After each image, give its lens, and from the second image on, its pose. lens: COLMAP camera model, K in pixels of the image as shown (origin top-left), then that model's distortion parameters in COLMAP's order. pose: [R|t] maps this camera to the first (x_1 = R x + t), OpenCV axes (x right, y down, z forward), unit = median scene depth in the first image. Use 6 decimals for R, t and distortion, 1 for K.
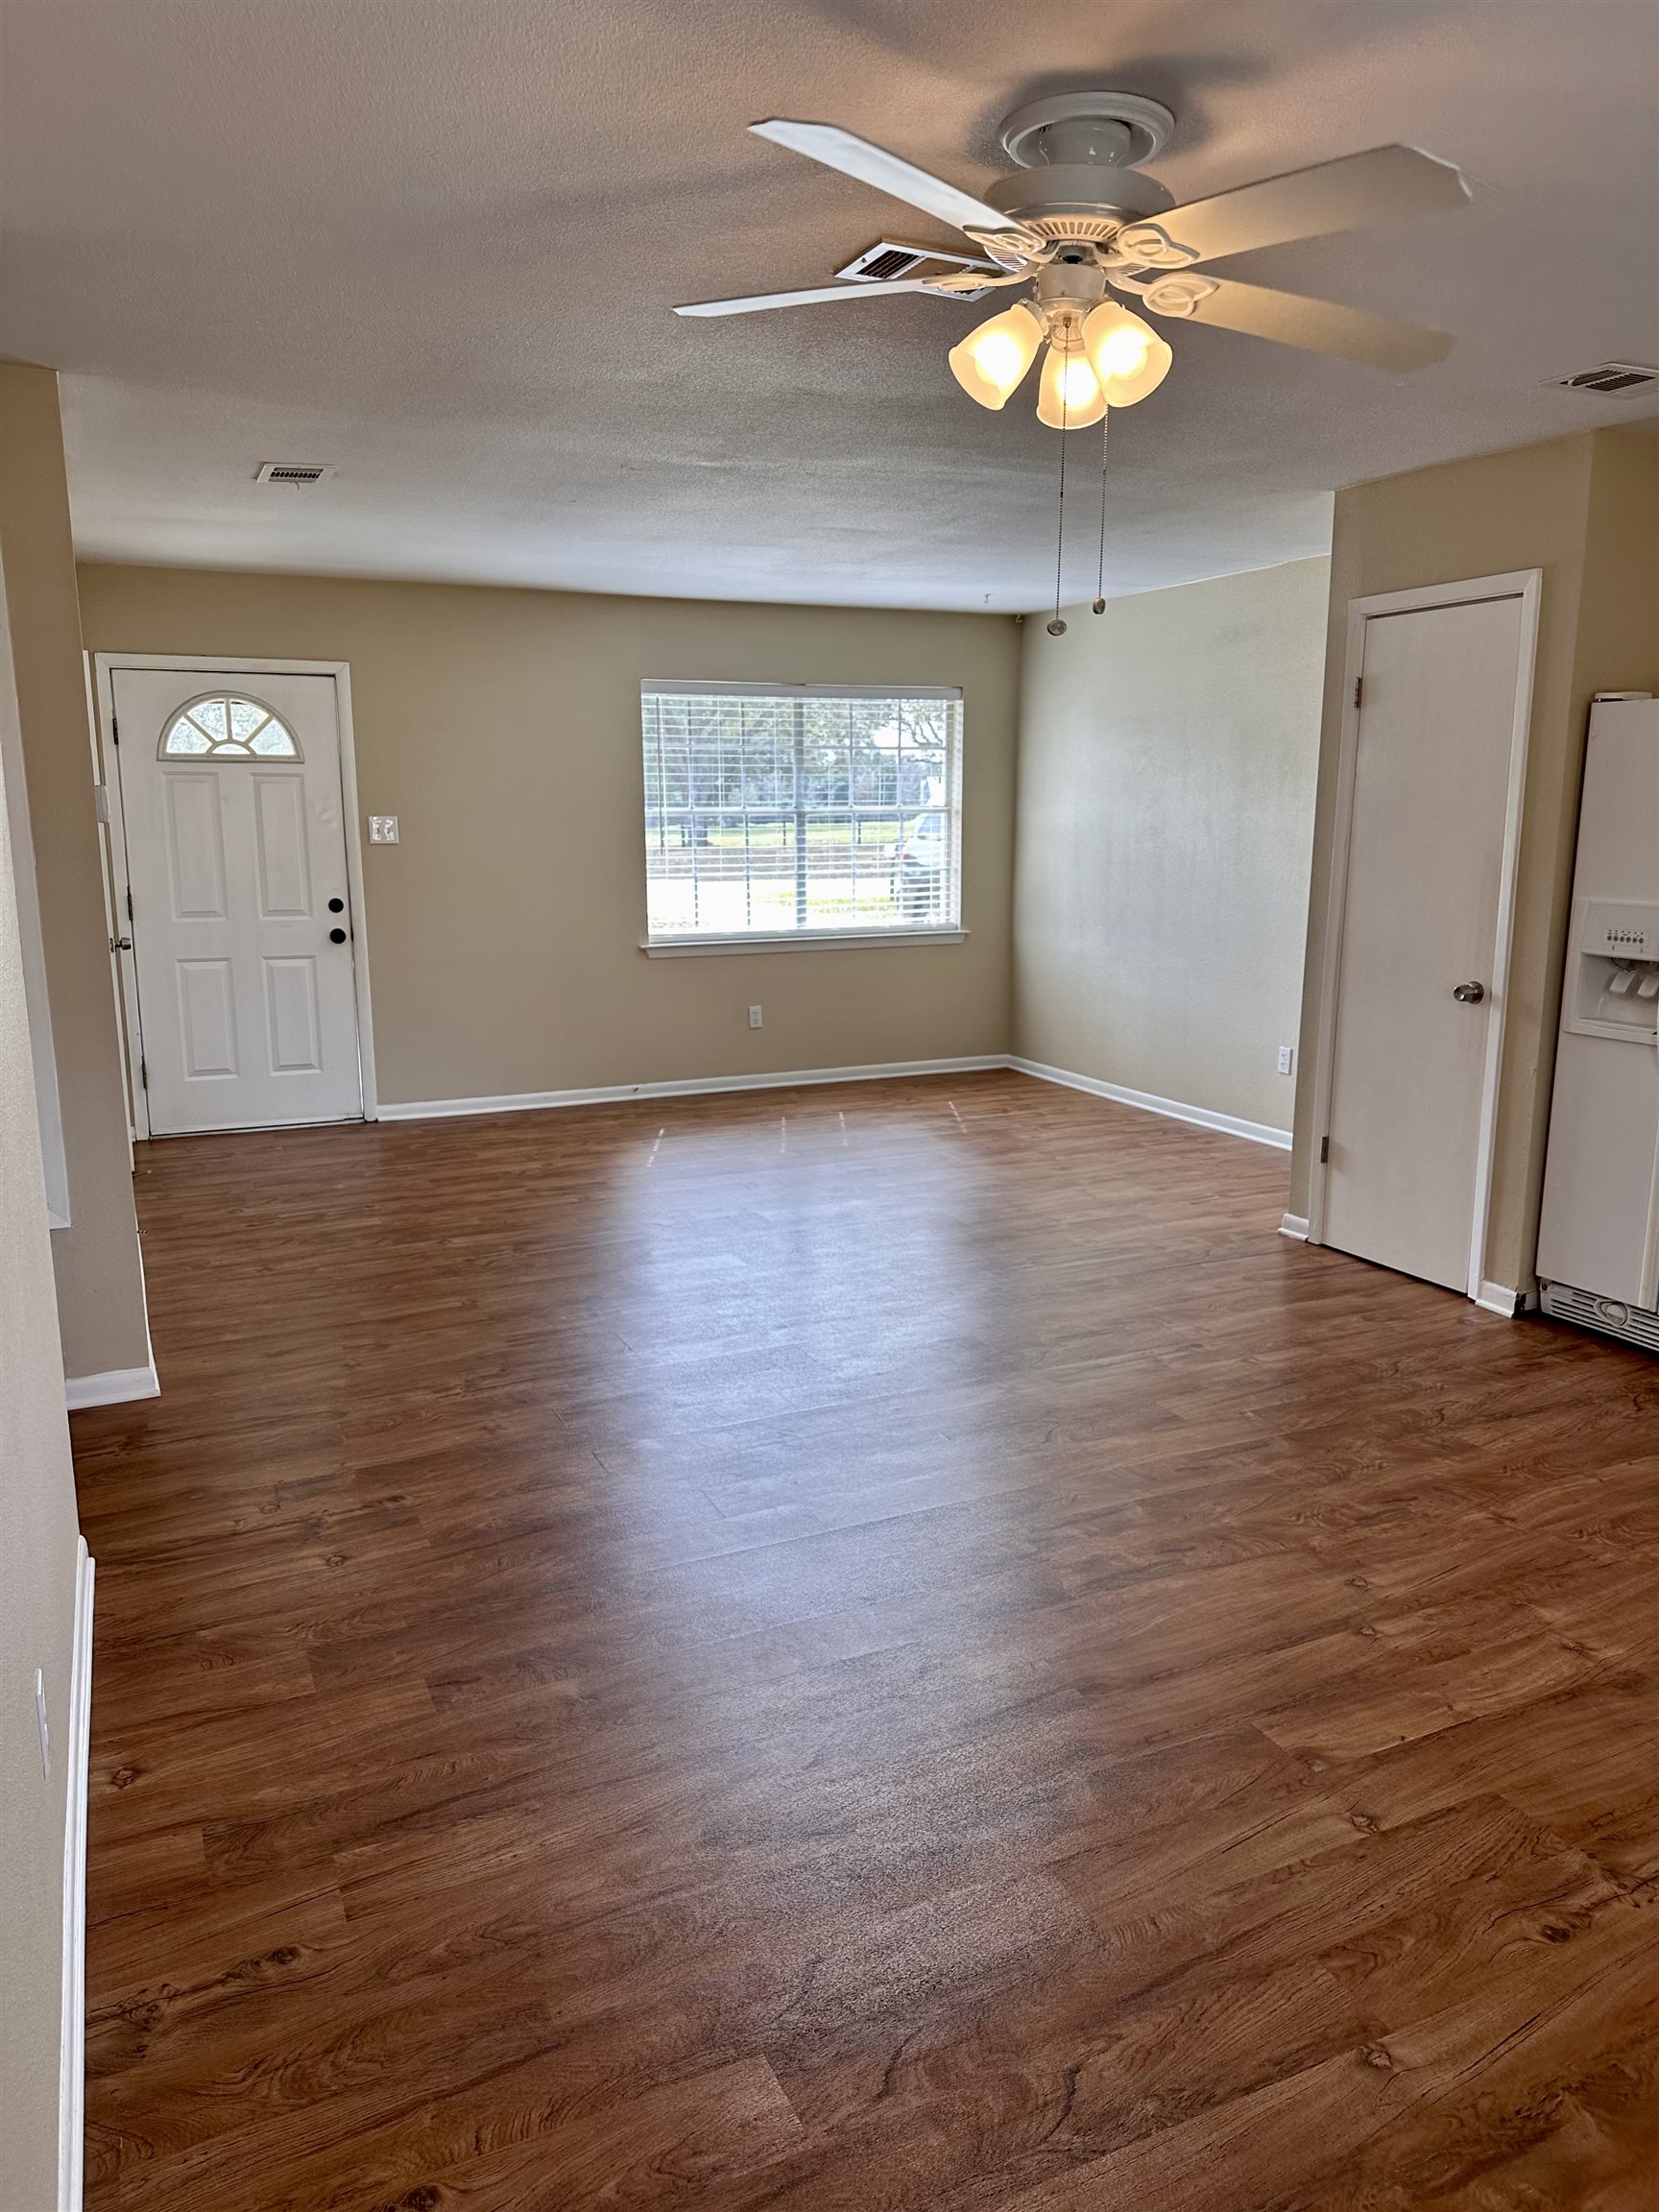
lens RADIAL K [[1550.1, 0, 829.5], [0, 1550.1, 1106.0], [0, 0, 1]] dist [0.127534, -0.001954]
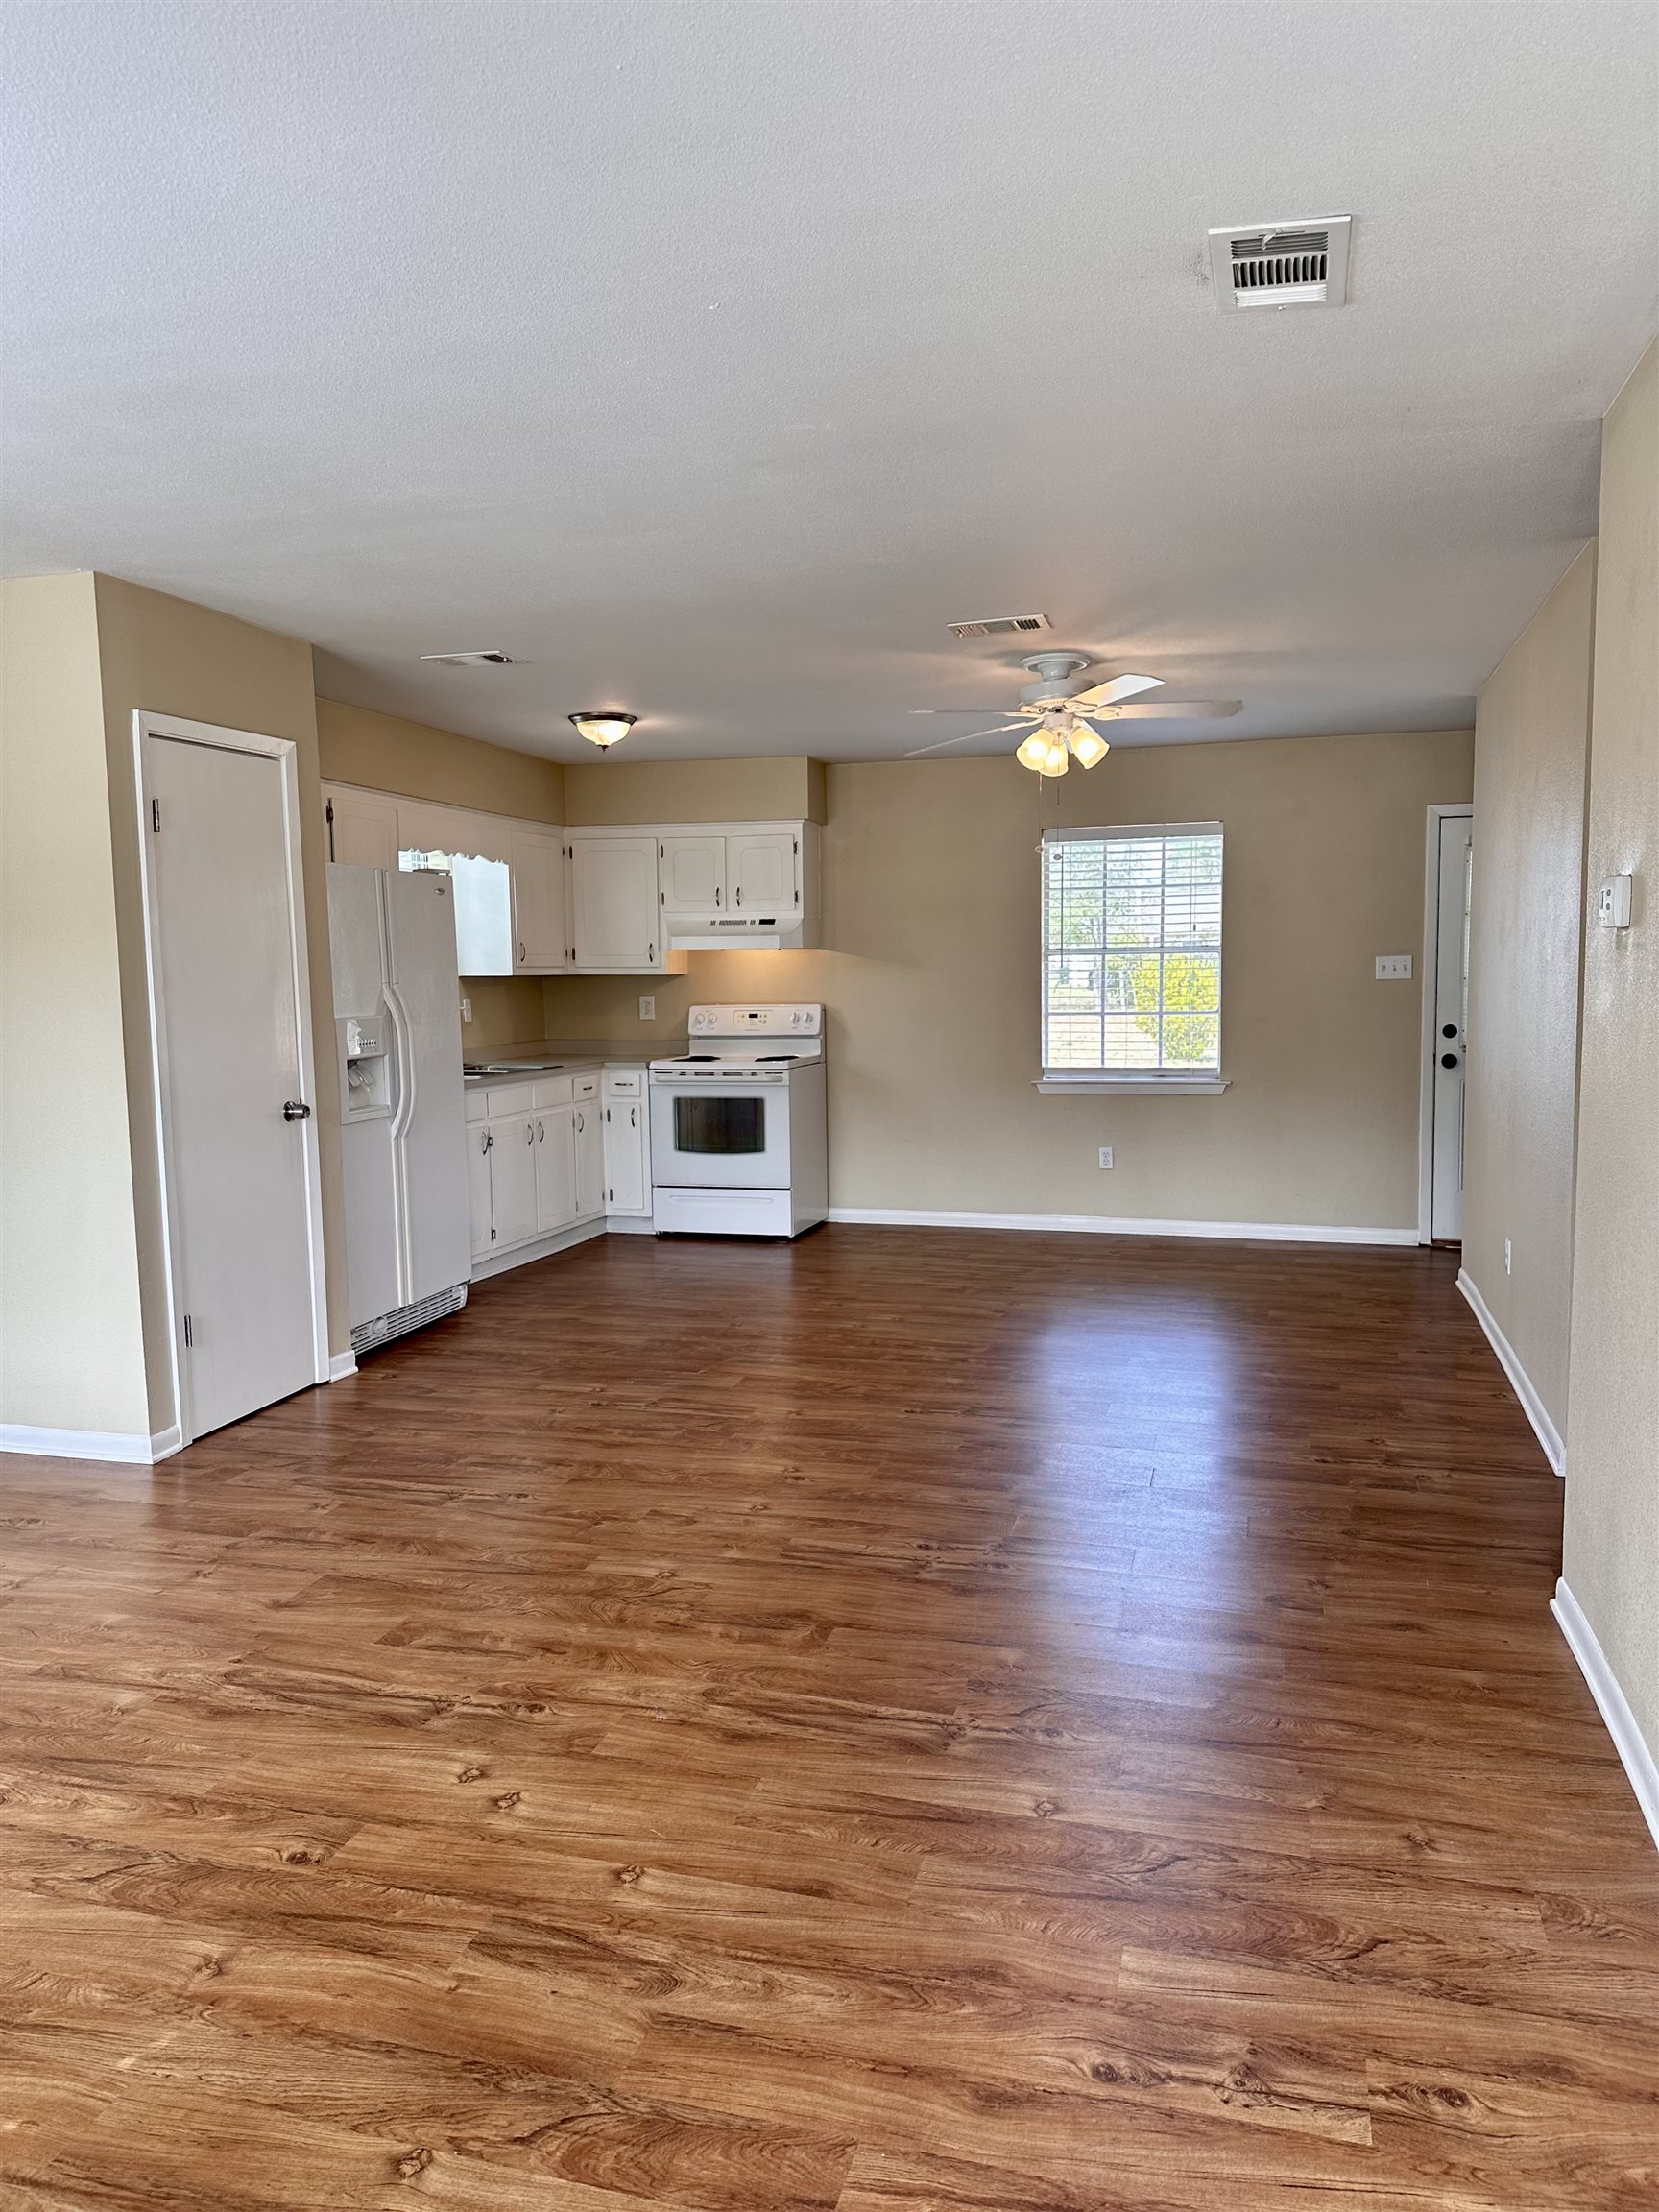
lens RADIAL K [[1550.1, 0, 829.5], [0, 1550.1, 1106.0], [0, 0, 1]] dist [0.127534, -0.001954]
pose [[-0.756801, -0.055487, 0.651286, -0.588258], [0.137403, 0.960623, 0.241504, -0.290015], [-0.639041, 0.272259, -0.719376, 1.561357]]
